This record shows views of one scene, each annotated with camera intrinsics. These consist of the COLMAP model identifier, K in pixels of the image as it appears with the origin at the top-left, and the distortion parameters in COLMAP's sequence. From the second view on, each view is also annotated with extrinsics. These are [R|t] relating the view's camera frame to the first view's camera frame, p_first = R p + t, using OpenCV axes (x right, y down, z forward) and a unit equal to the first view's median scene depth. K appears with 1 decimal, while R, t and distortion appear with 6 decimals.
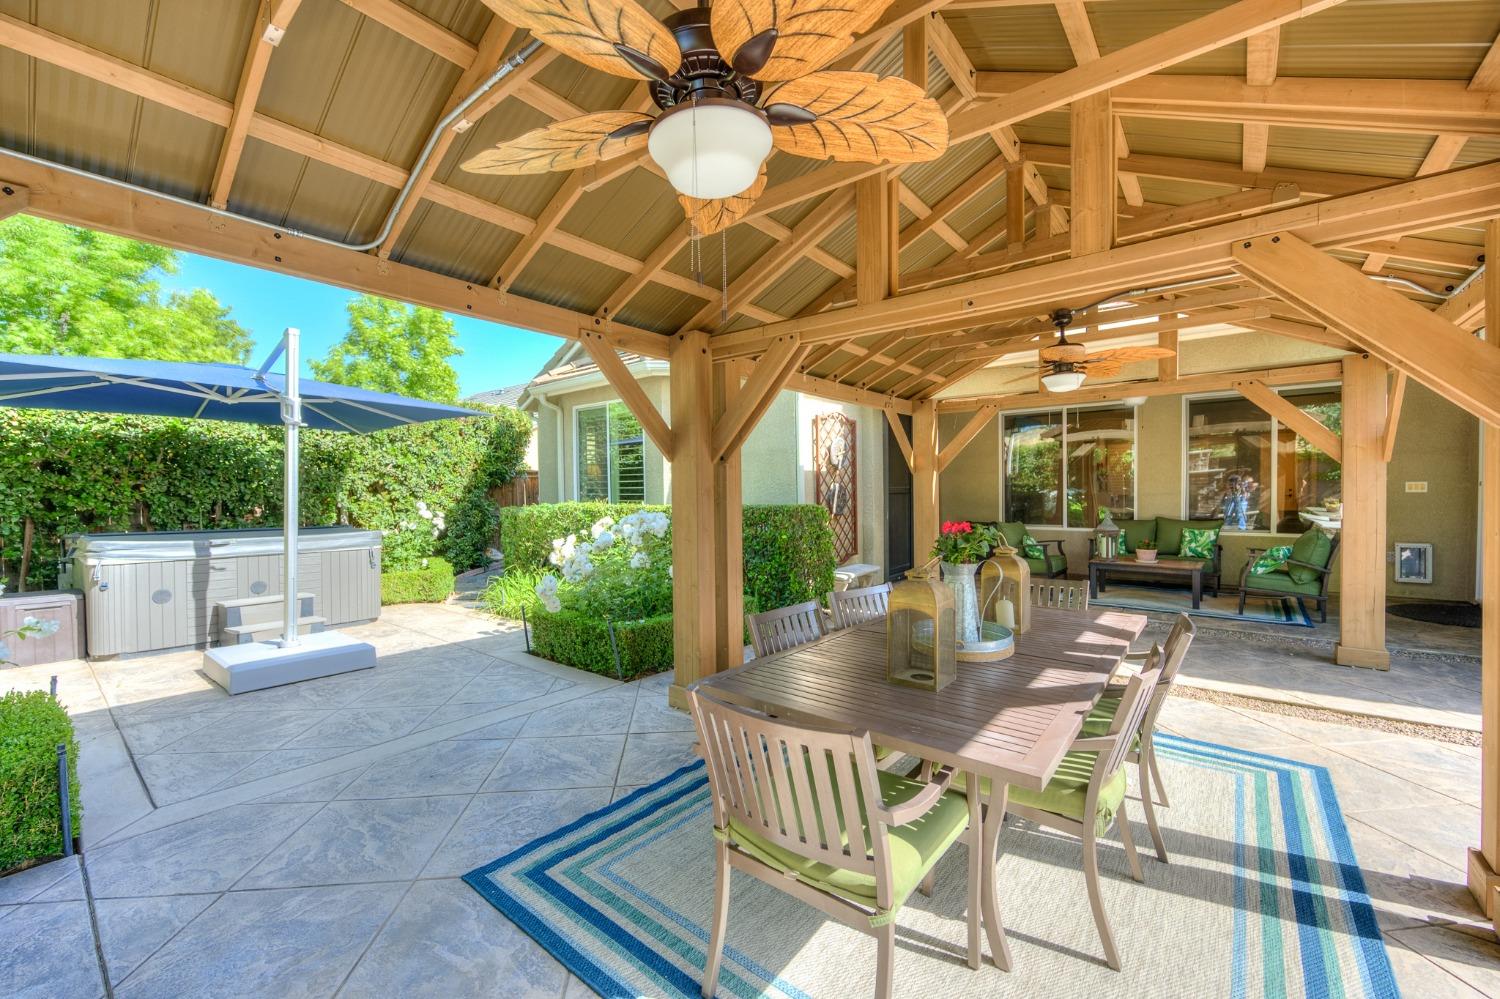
lens RADIAL K [[593.6, 0, 746.5], [0, 593.6, 494.3], [0, 0, 1]] dist [-0.003464, -0.000595]
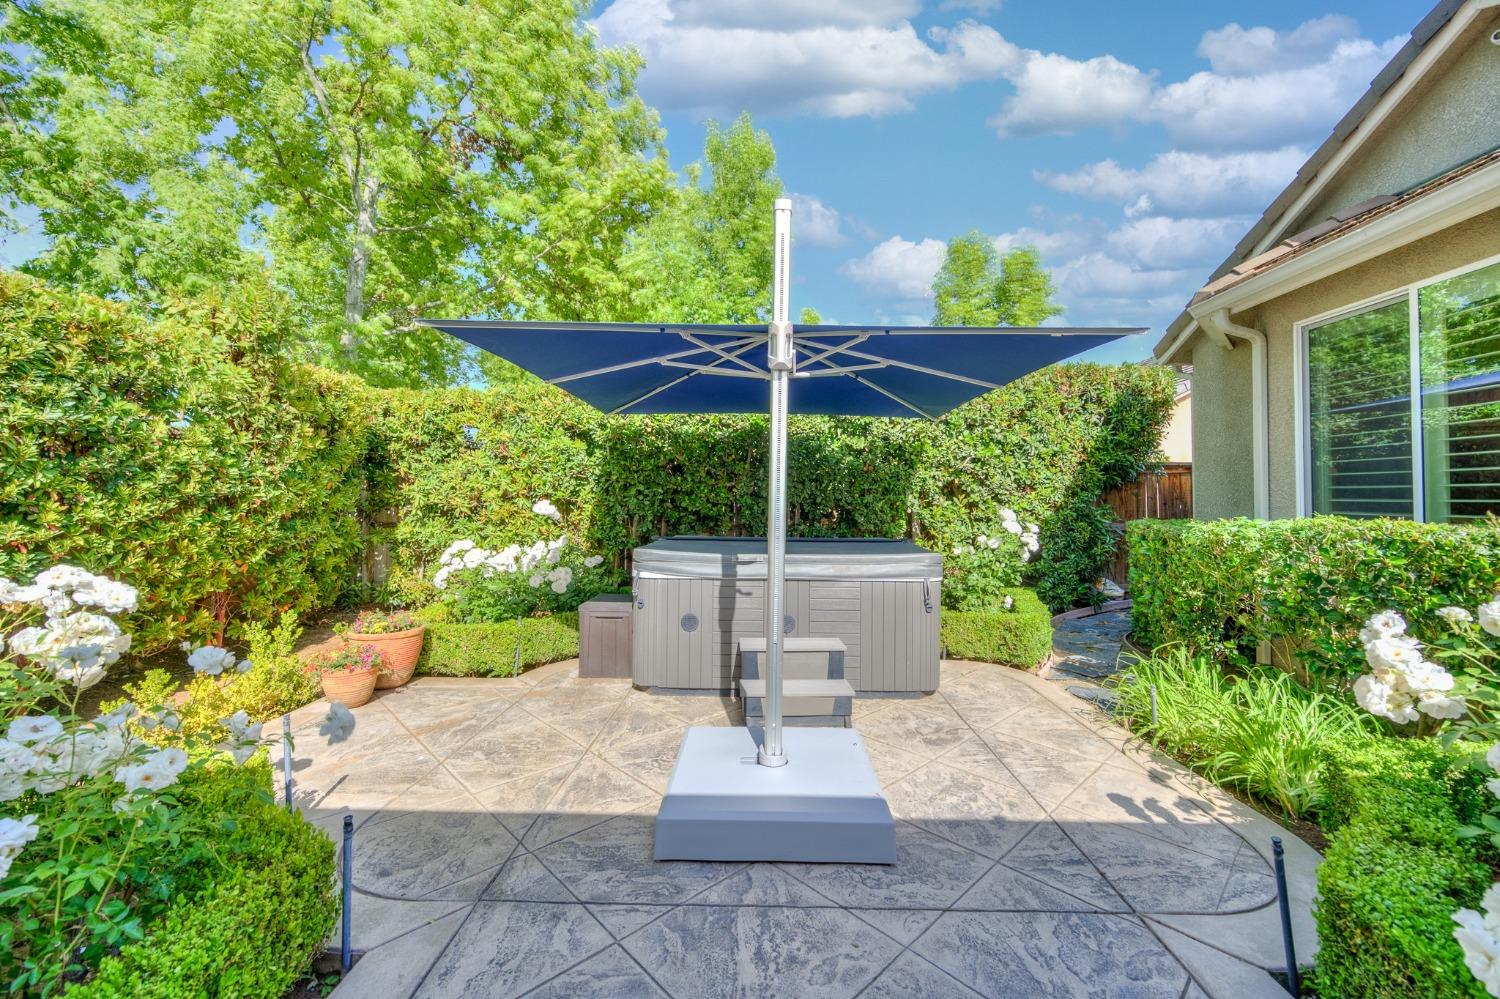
lens RADIAL K [[599.4, 0, 755.1], [0, 599.4, 501.4], [0, 0, 1]] dist [-0.013287, -0.000005]
pose [[0.614591, 0.011275, -0.788765, -0.179820], [-0.008948, 0.999933, 0.007322, 0.001664], [0.788795, 0.002558, 0.614651, 0.343931]]
